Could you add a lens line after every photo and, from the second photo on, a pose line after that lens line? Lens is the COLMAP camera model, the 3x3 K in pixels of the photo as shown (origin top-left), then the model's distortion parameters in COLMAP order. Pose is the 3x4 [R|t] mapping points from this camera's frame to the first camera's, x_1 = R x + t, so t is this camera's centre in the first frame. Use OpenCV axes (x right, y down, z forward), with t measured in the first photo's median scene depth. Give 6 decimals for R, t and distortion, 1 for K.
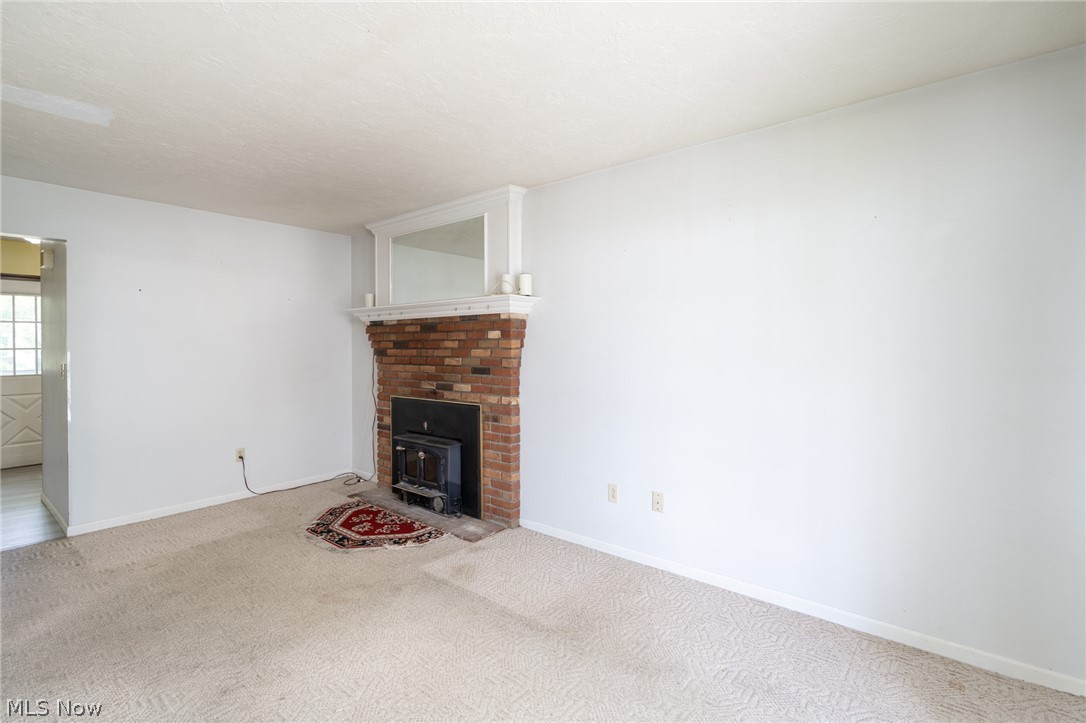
lens RADIAL K [[509.8, 0, 543.9], [0, 509.8, 350.1], [0, 0, 1]] dist [0.000010, 0.000056]
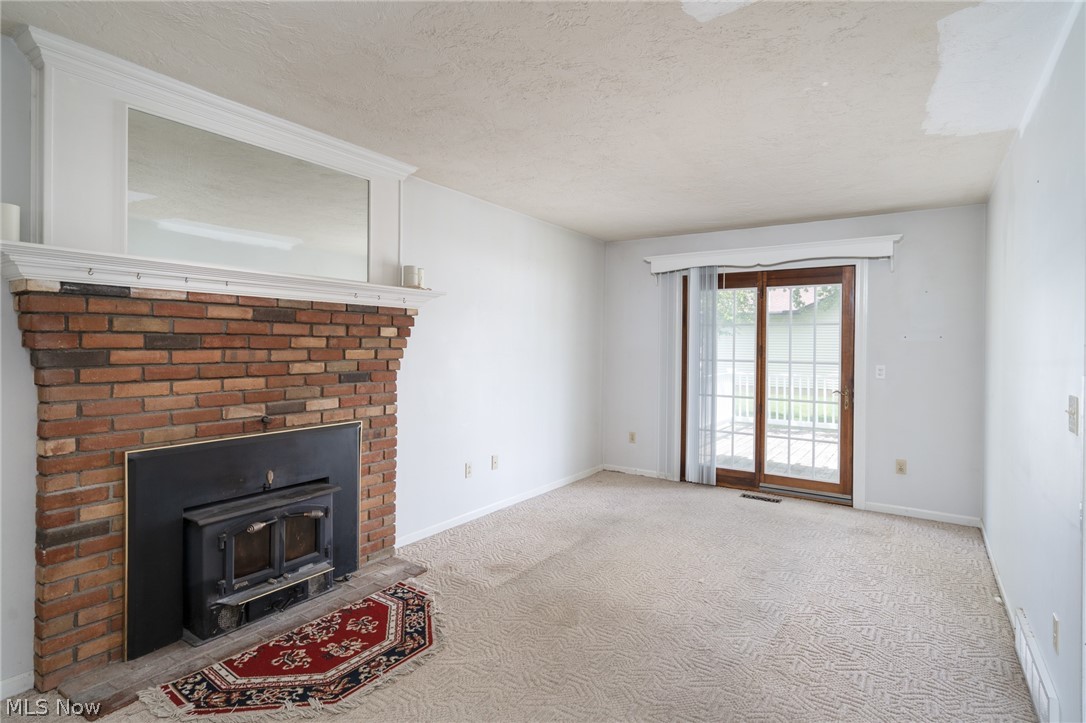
lens RADIAL K [[562.3, 0, 543.0], [0, 562.3, 361.5], [0, 0, 1]] dist [0.001436, 0.000267]
pose [[-0.105409, -0.023593, 0.994149, -0.959890], [0.002260, 0.999710, 0.023964, -0.003521], [-0.994426, 0.004773, -0.105325, 0.779605]]
